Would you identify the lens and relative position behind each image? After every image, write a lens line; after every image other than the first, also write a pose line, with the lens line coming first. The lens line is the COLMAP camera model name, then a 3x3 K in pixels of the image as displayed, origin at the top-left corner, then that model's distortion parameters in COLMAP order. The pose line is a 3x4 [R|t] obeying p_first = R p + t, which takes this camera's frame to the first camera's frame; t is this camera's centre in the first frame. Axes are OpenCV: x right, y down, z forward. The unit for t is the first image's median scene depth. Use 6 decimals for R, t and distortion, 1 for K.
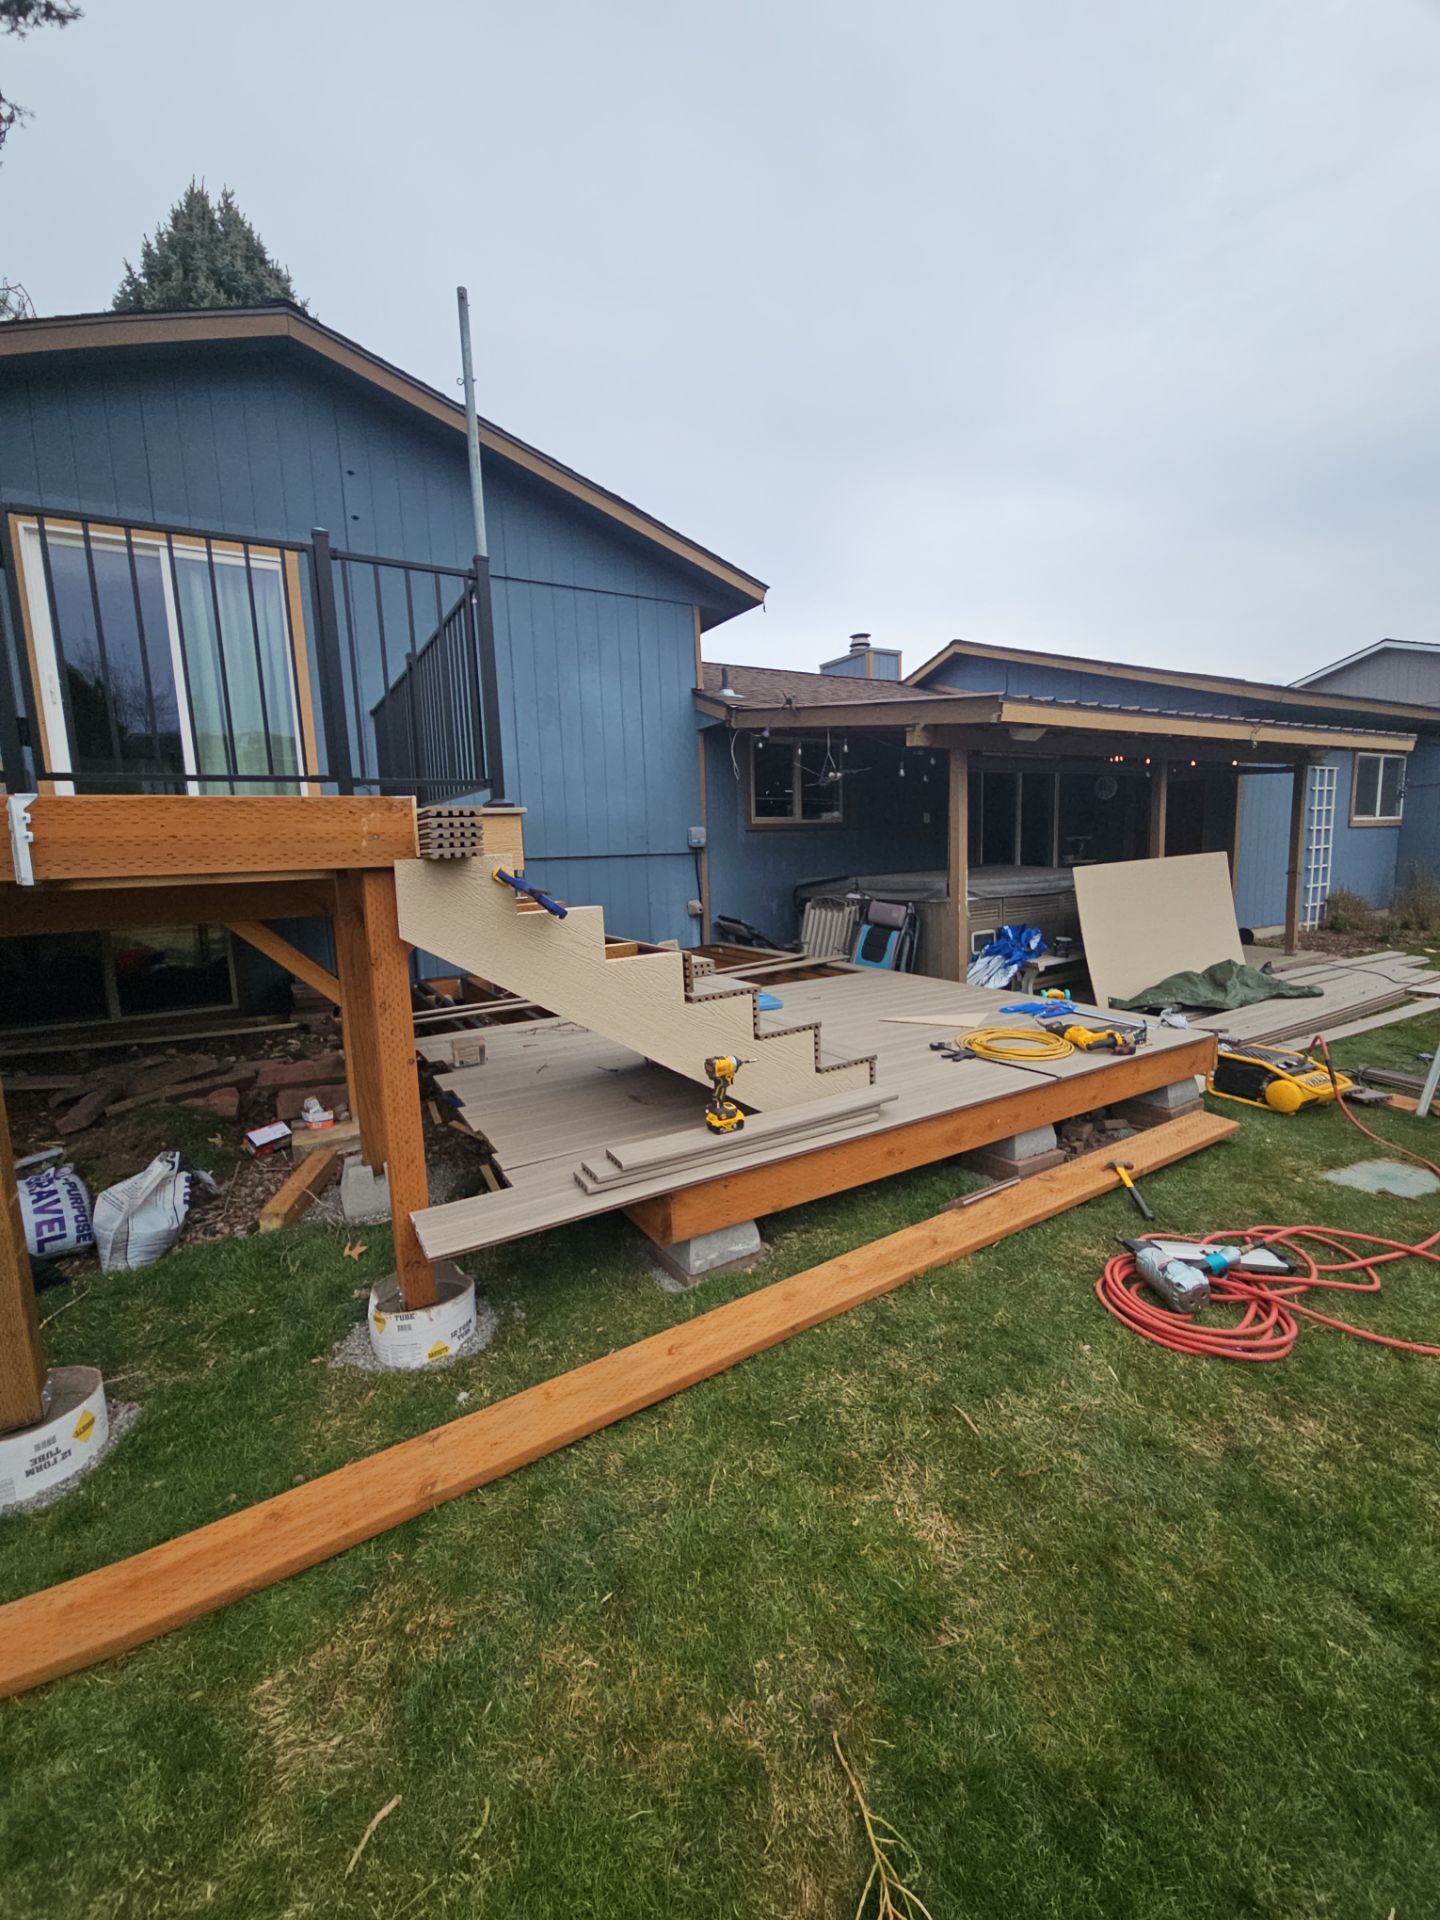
lens RADIAL K [[787.0, 0, 730.0], [0, 787.0, 953.0], [0, 0, 1]] dist [-0.002427, -0.000484]
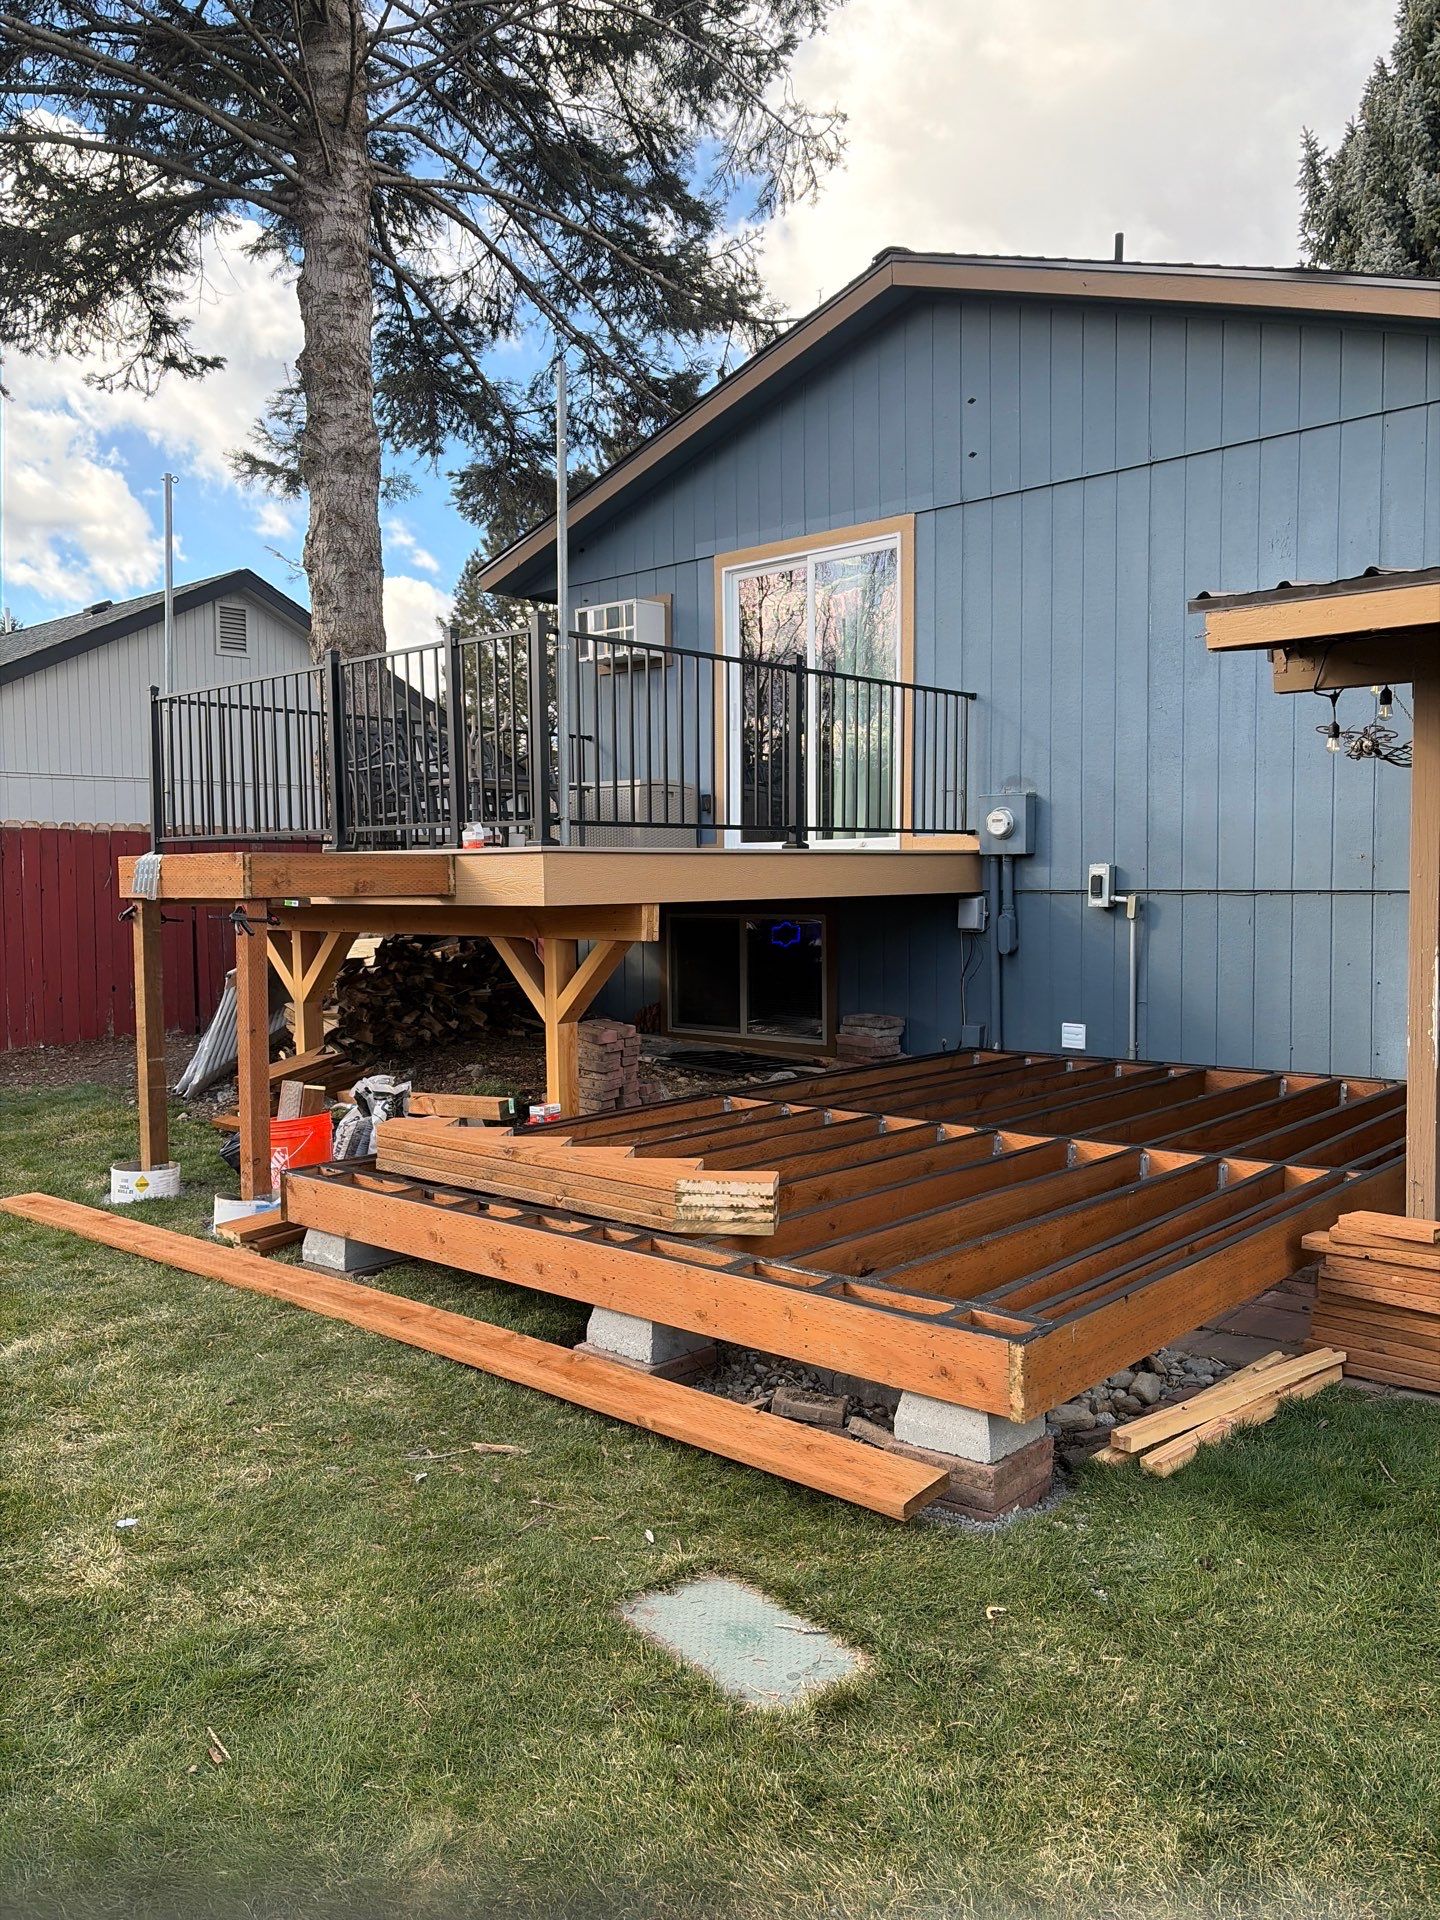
lens RADIAL K [[1457.2, 0, 702.3], [0, 1457.2, 958.6], [0, 0, 1]] dist [0.069708, -0.069548]
pose [[0.291329, 0.081450, -0.953149, 0.776142], [-0.129163, 0.990594, 0.045172, -0.071977], [0.947863, 0.109951, 0.299109, 0.308644]]
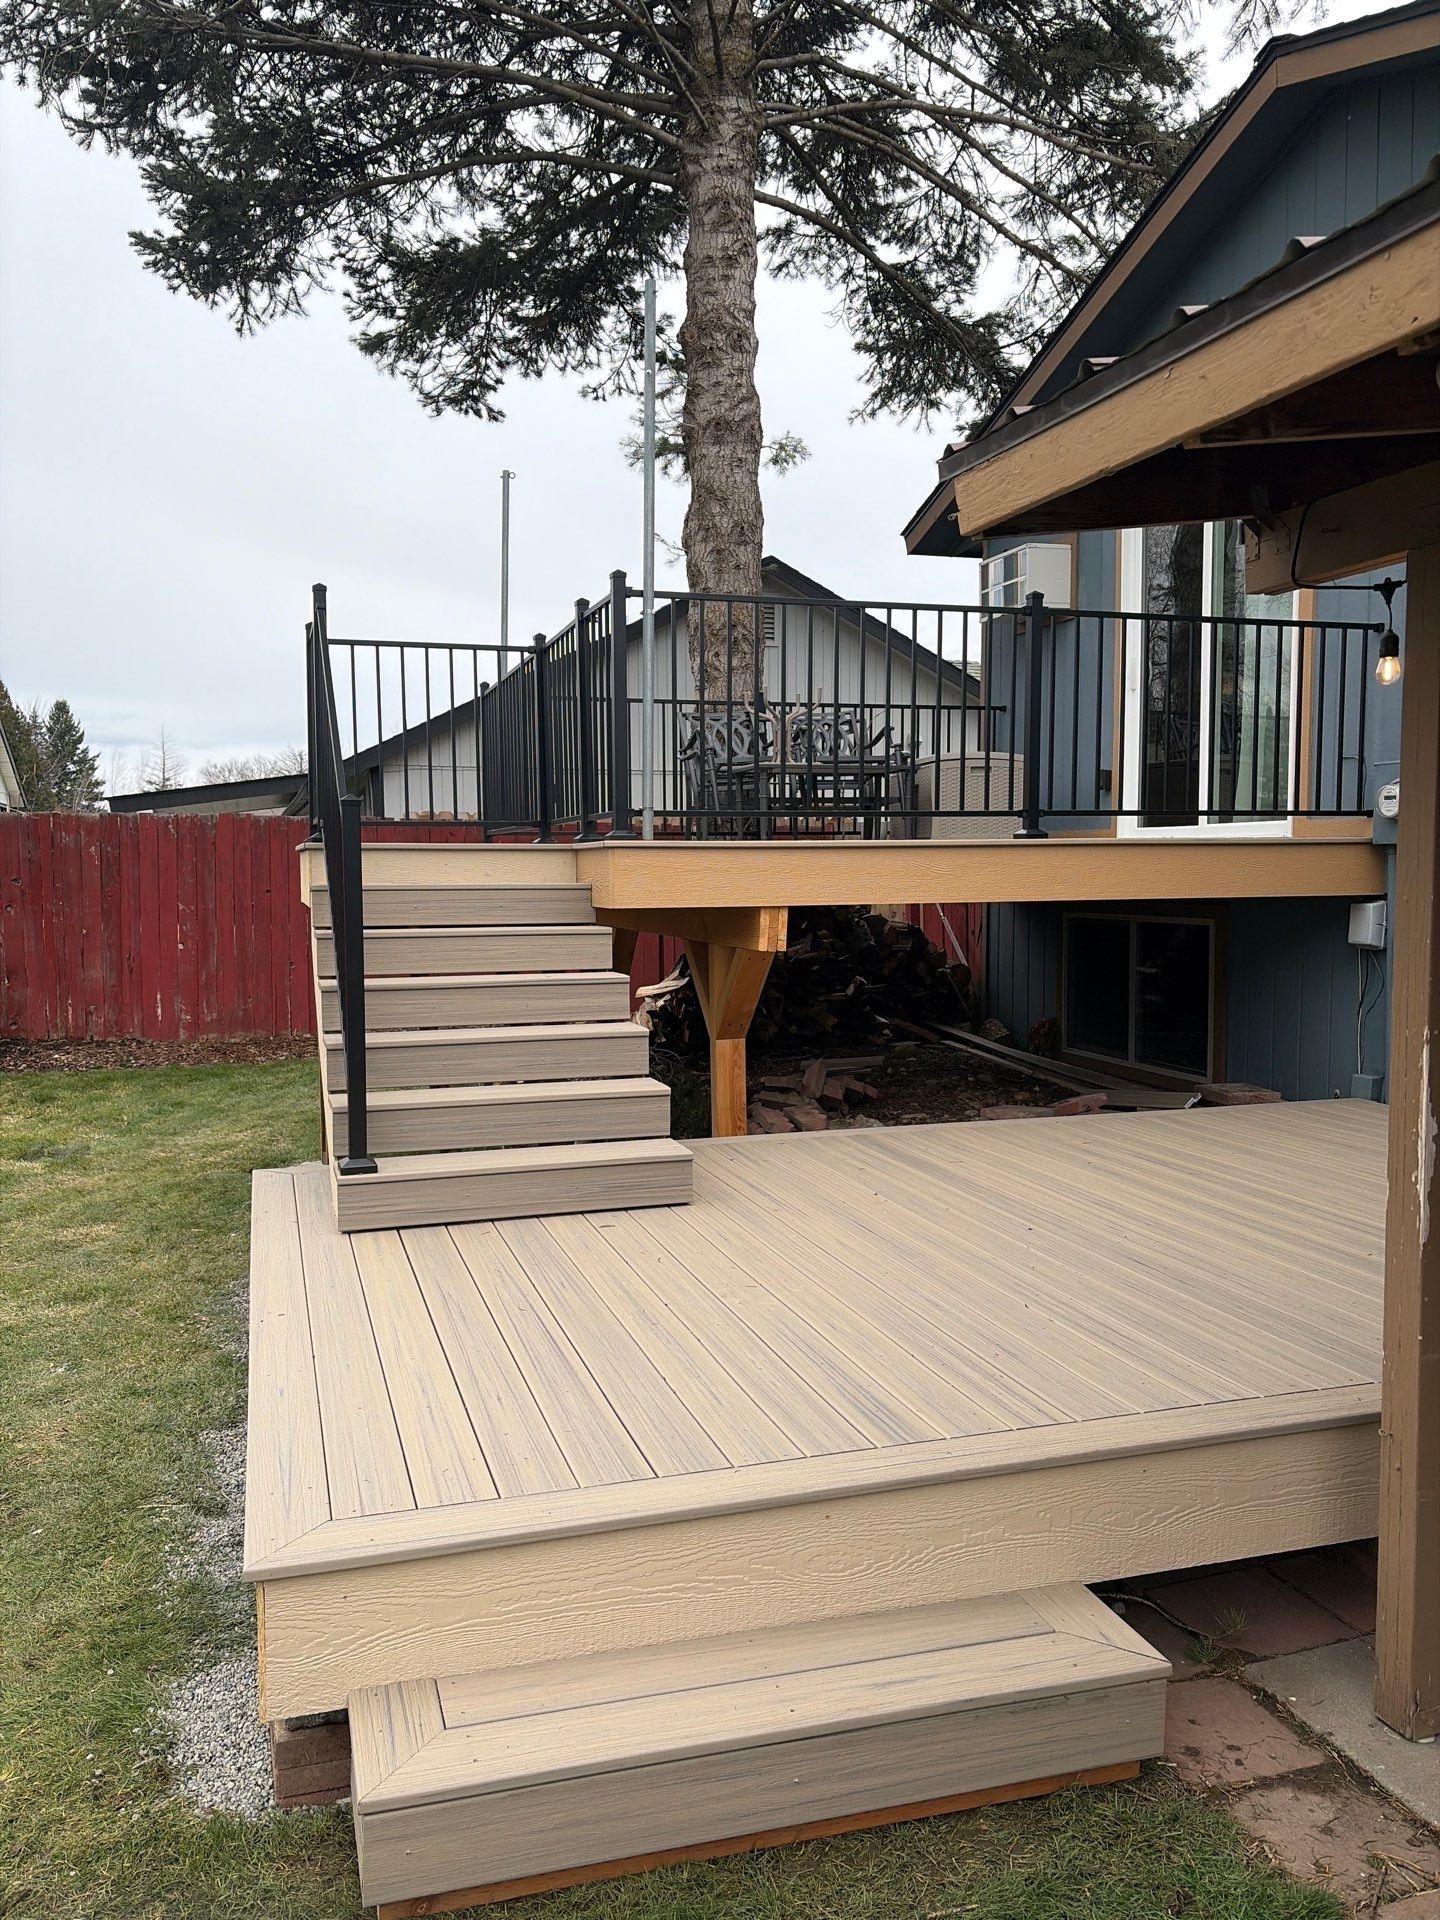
lens RADIAL K [[1464.4, 0, 723.8], [0, 1464.4, 983.4], [0, 0, 1]] dist [-0.001757, 0.043096]
pose [[-0.227650, 0.109294, -0.967590, 0.640771], [-0.121556, 0.982718, 0.139602, -0.129594], [0.966126, 0.149397, -0.210430, 0.722765]]
